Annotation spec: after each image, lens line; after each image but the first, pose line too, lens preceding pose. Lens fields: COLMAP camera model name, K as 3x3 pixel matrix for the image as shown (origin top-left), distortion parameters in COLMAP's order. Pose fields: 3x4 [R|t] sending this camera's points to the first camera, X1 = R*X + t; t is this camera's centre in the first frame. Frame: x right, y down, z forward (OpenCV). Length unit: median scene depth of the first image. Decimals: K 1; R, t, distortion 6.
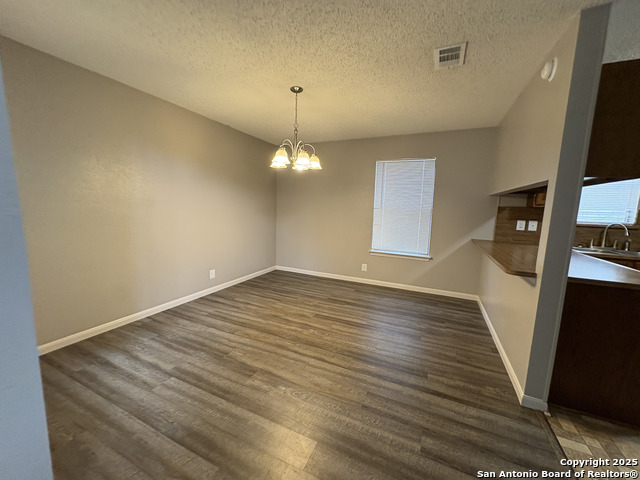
lens RADIAL K [[254.4, 0, 320.3], [0, 254.4, 239.3], [0, 0, 1]] dist [0.001381, 0.001407]
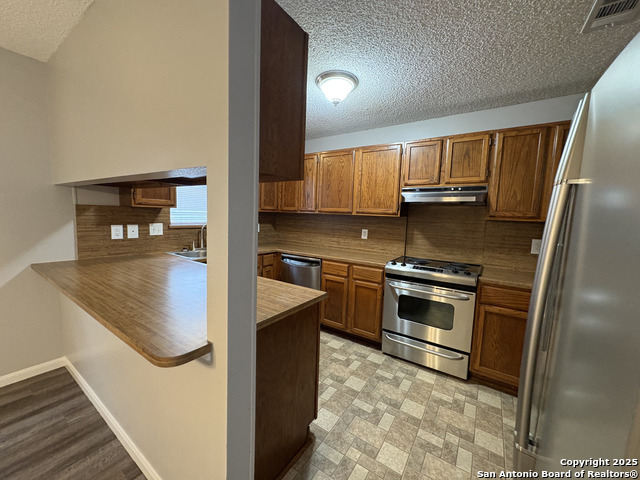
lens RADIAL K [[254.4, 0, 318.0], [0, 254.4, 239.4], [0, 0, 1]] dist [0.001381, 0.001407]
pose [[0.176823, -0.116930, 0.977272, 0.196852], [0.102255, 0.989727, 0.099918, -0.048413], [-0.978917, 0.082263, 0.186963, 0.329268]]
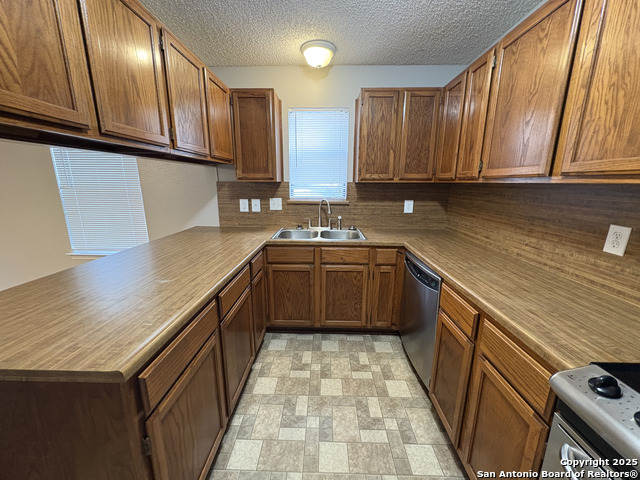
lens RADIAL K [[254.4, 0, 320.3], [0, 254.4, 238.0], [0, 0, 1]] dist [0.001381, 0.001407]
pose [[0.921786, -0.103464, 0.373639, 0.703014], [0.071332, 0.992541, 0.098863, -0.015781], [-0.381081, -0.064478, 0.922291, 0.180575]]
